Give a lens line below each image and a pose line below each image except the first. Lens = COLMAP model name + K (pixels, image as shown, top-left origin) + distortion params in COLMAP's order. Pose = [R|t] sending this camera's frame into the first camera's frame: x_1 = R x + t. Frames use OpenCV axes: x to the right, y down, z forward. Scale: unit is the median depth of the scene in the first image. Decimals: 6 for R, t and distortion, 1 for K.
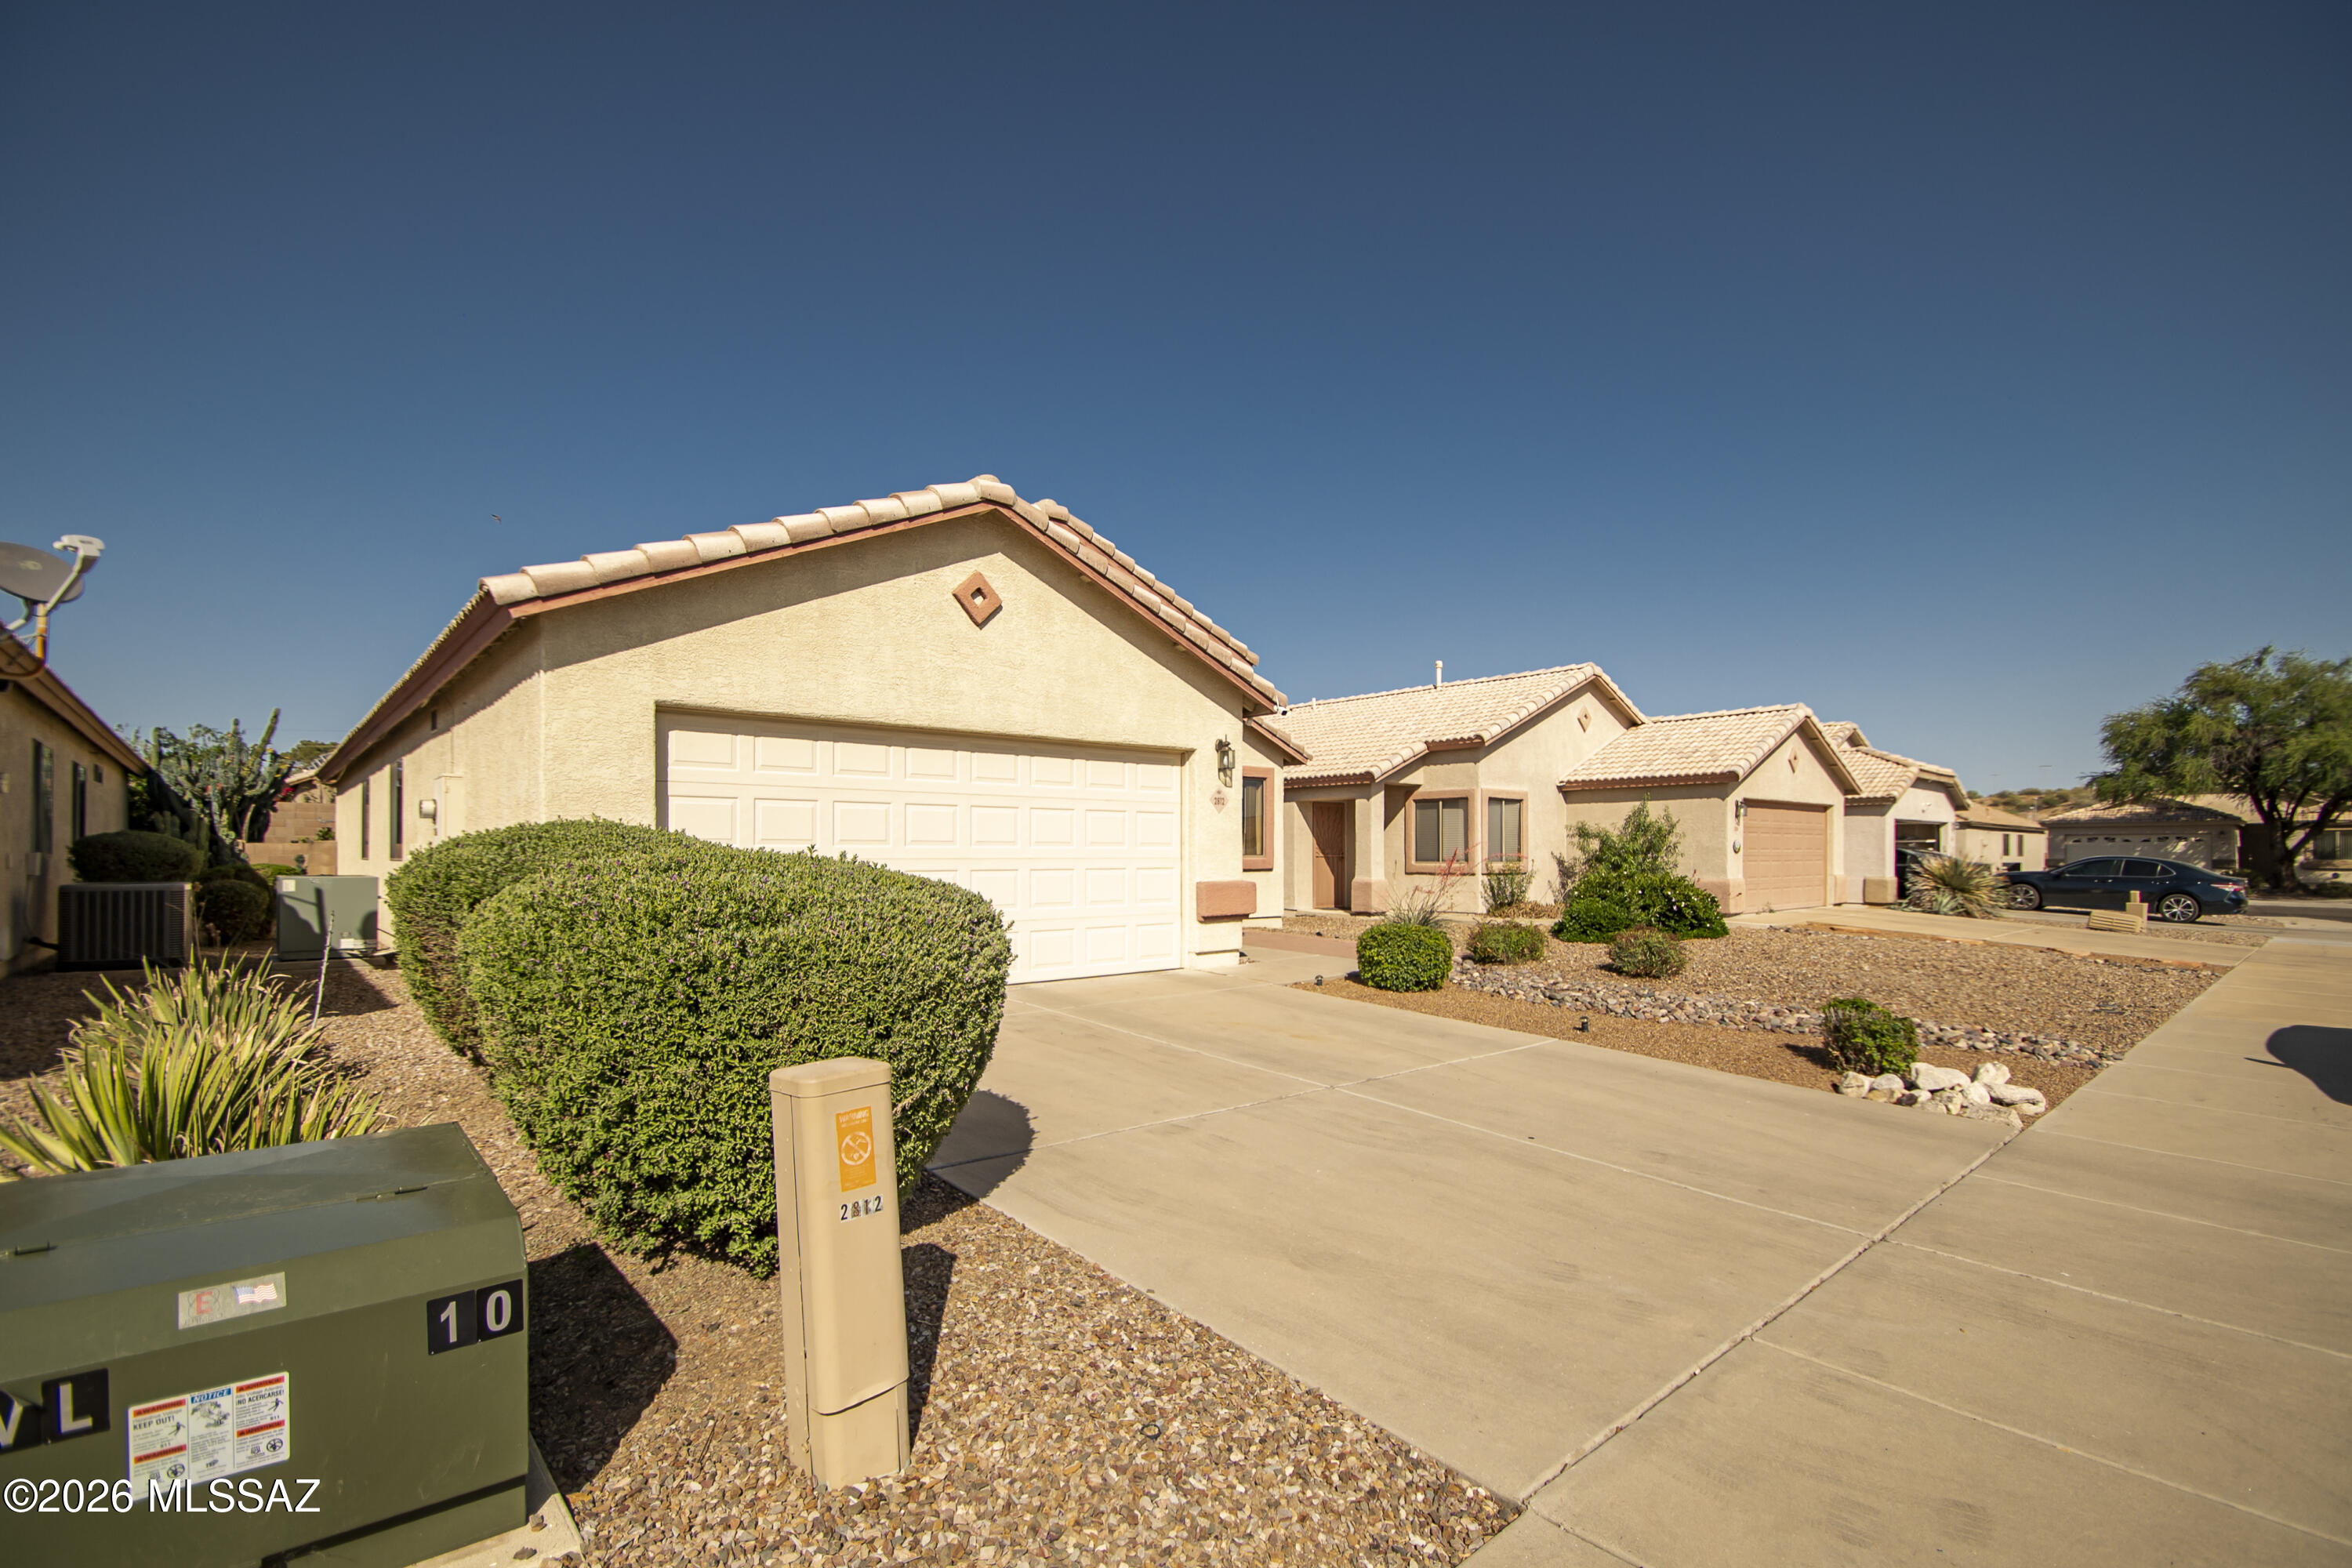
lens RADIAL K [[1045.2, 0, 1189.6], [0, 1045.2, 818.4], [0, 0, 1]] dist [0.003542, -0.004069]
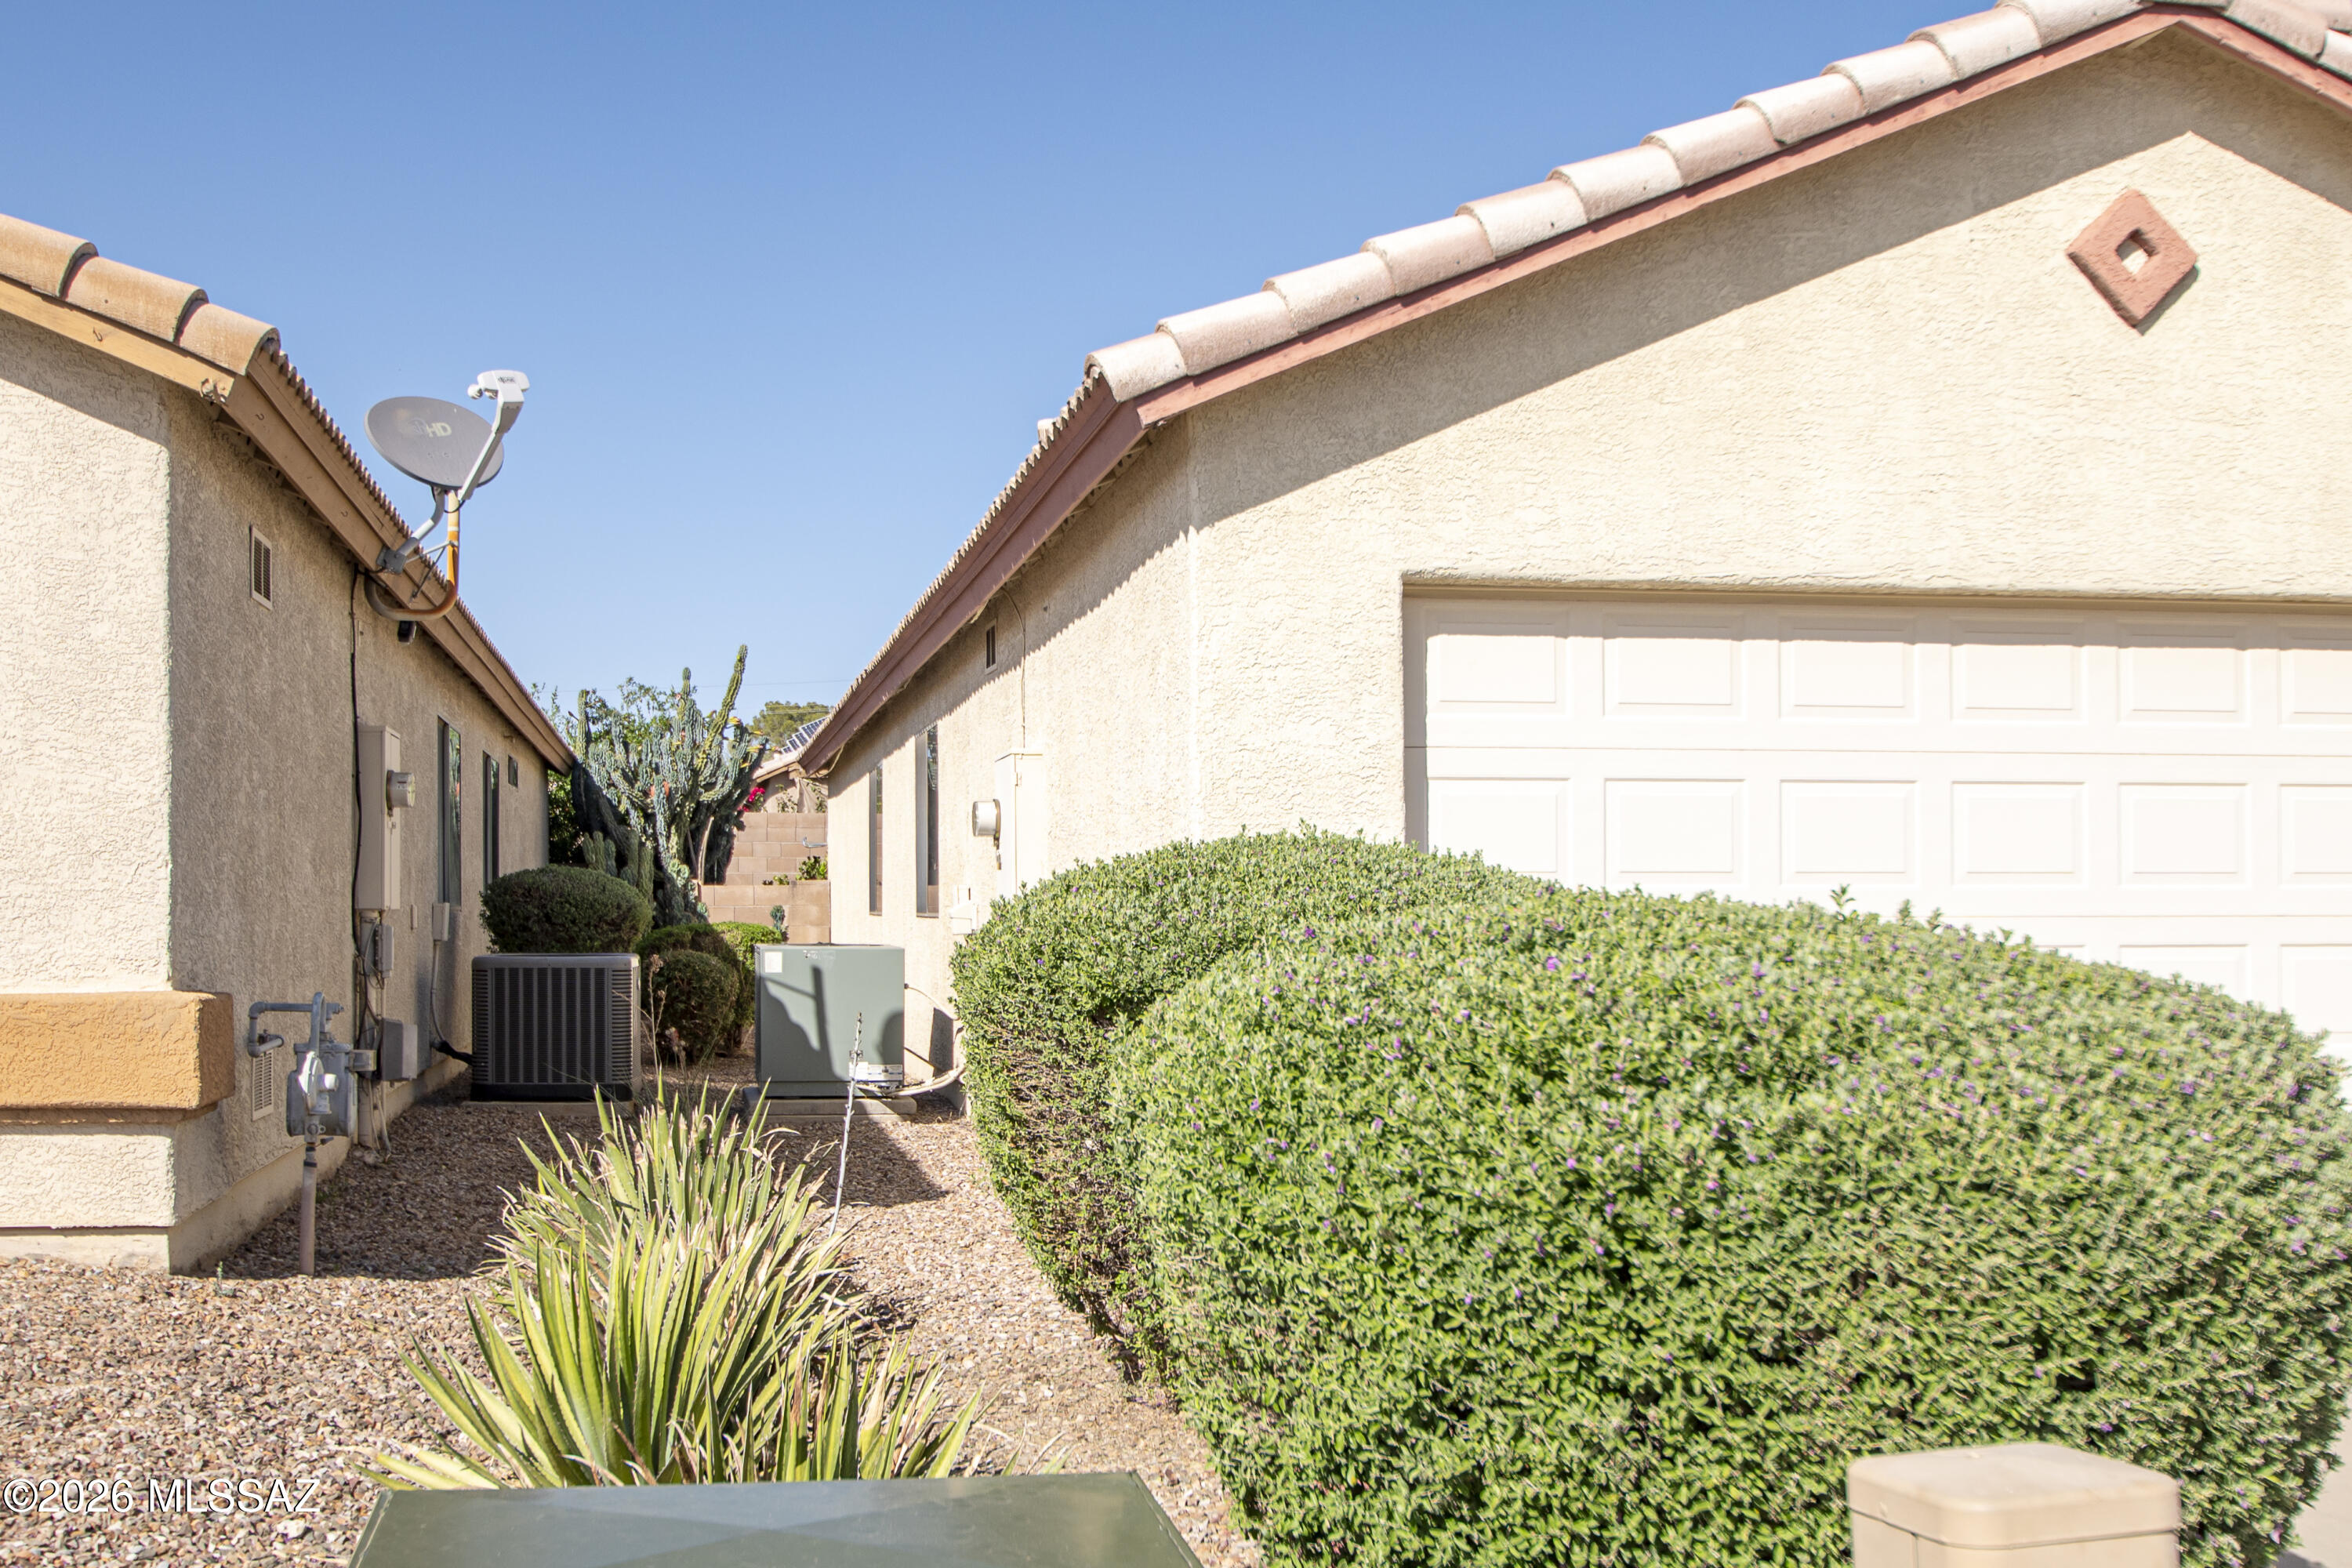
lens RADIAL K [[2427.1, 0, 1163.8], [0, 2427.1, 803.9], [0, 0, 1]] dist [-0.013410, 0.000000]
pose [[0.854712, -0.023674, -0.518563, -0.048654], [0.020667, 0.999719, -0.011576, -0.000527], [0.518691, -0.000823, 0.854961, 0.028734]]
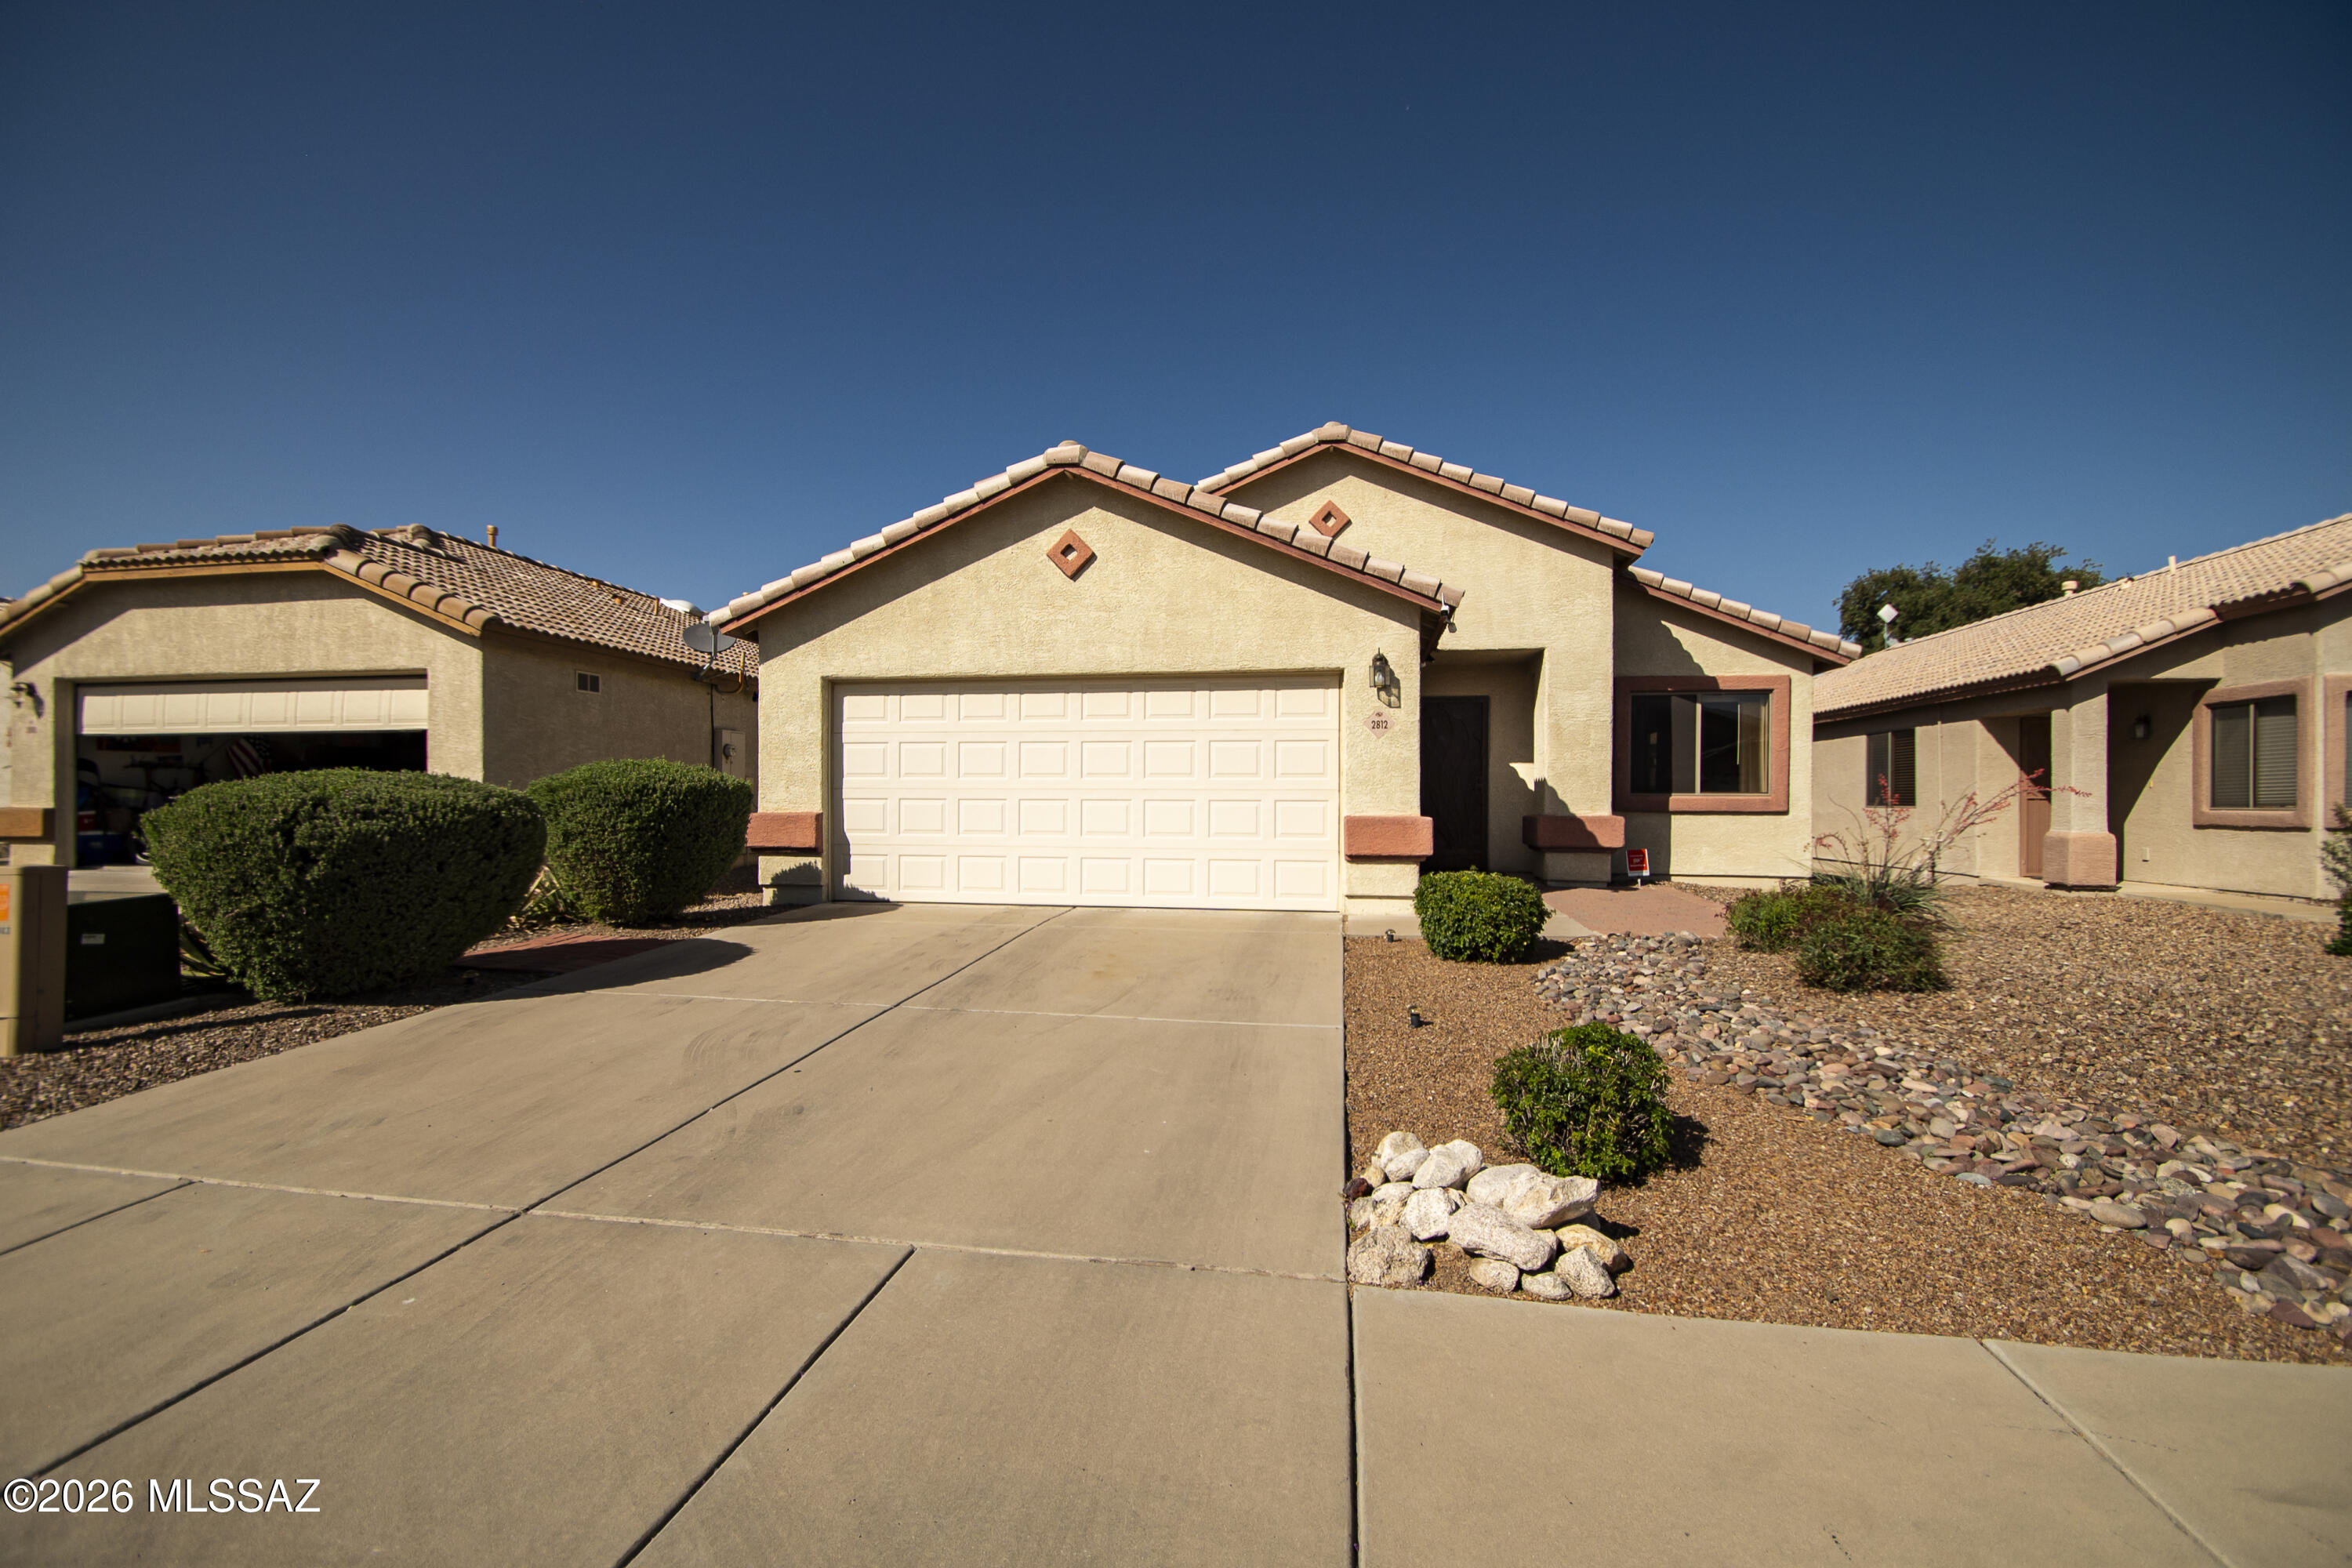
lens RADIAL K [[1045.2, 0, 1183.1], [0, 1045.2, 767.0], [0, 0, 1]] dist [0.003542, -0.004069]
pose [[0.631587, -0.023930, -0.774935, 0.766894], [0.021076, 0.999684, -0.013693, 0.034459], [0.775018, -0.007684, 0.631892, 0.414584]]
